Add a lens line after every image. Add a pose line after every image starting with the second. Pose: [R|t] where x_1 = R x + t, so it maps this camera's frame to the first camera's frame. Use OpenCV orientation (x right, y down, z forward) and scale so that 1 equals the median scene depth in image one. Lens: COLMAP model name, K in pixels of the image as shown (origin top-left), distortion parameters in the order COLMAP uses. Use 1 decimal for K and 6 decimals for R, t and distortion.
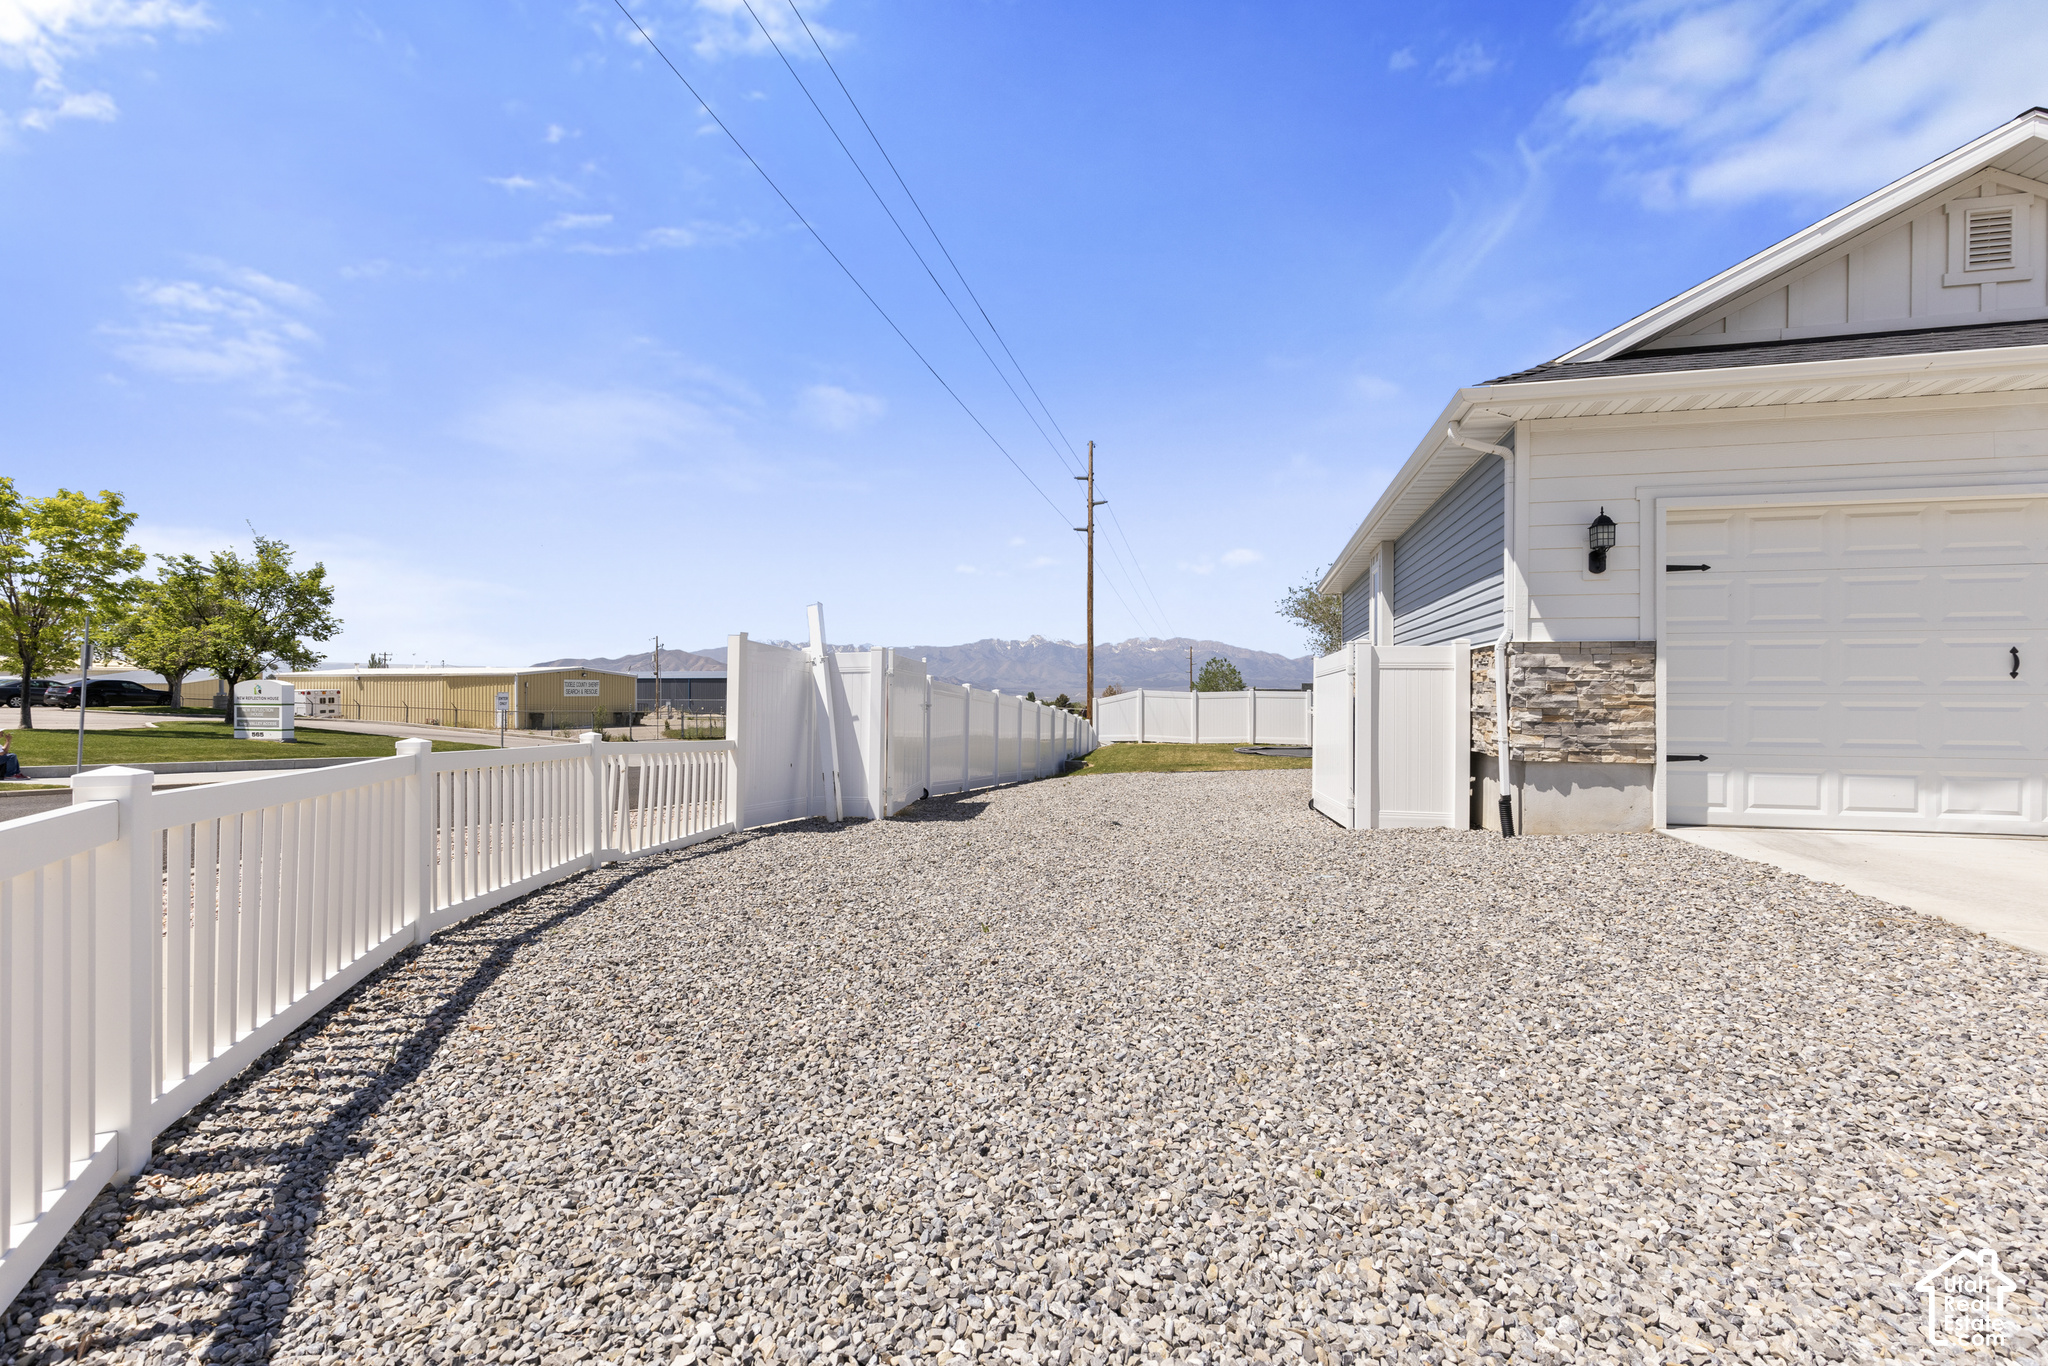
lens RADIAL K [[960.9, 0, 994.2], [0, 960.9, 682.1], [0, 0, 1]] dist [0.001433, 0.000605]
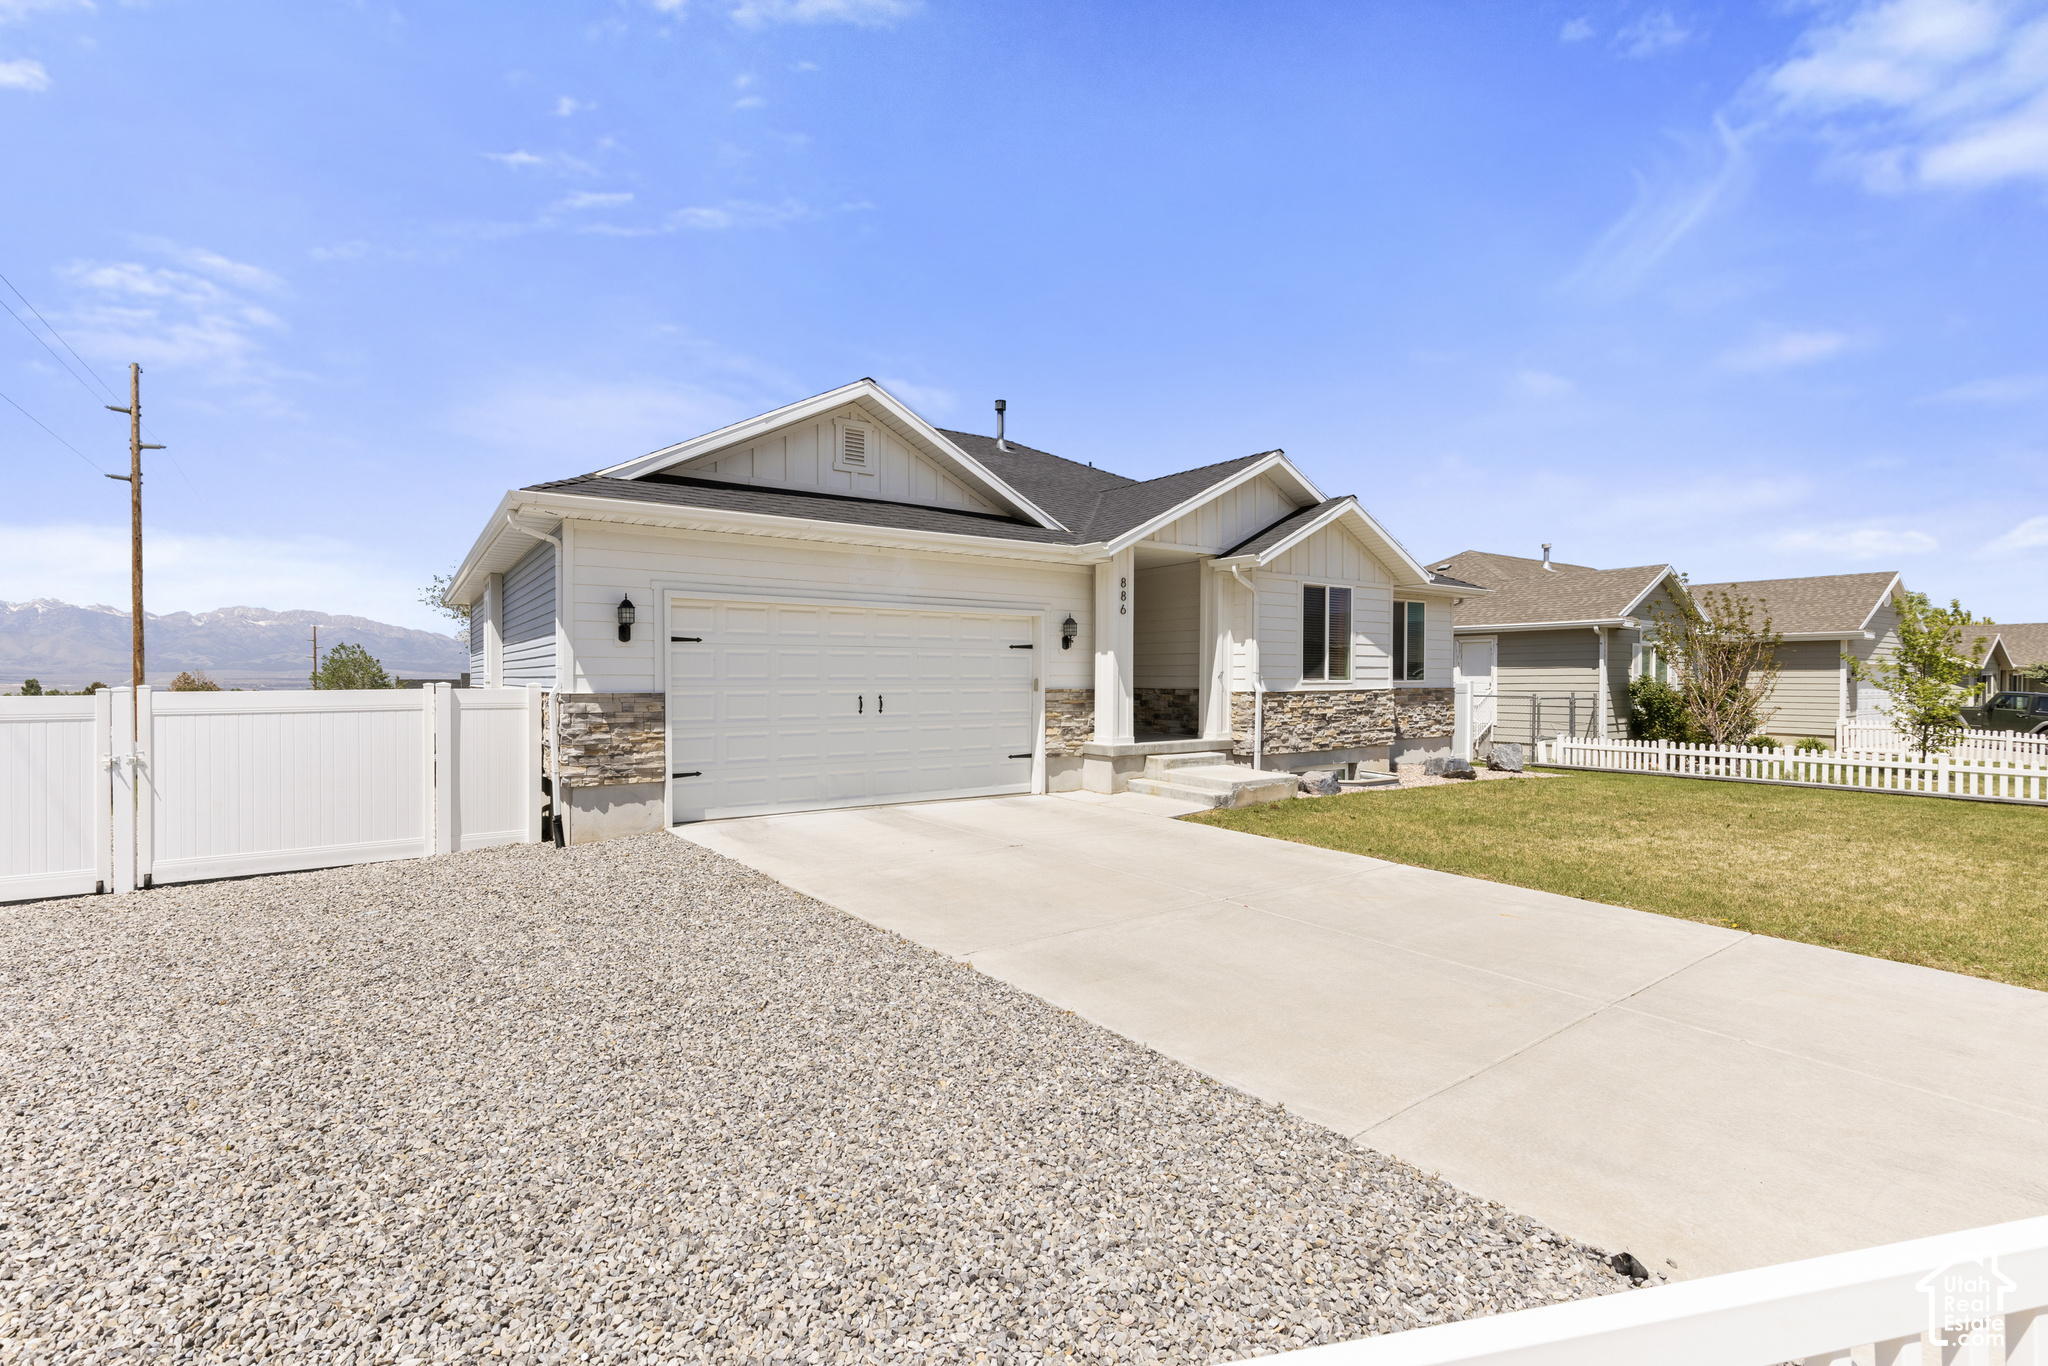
lens RADIAL K [[933.7, 0, 1024.0], [0, 933.7, 683.0], [0, 0, 1]] dist [0.003764, 0.000709]
pose [[0.657072, -0.008020, 0.753785, 0.015218], [0.000434, 0.999947, 0.010262, -0.069382], [-0.753828, -0.006416, 0.657041, -0.267424]]
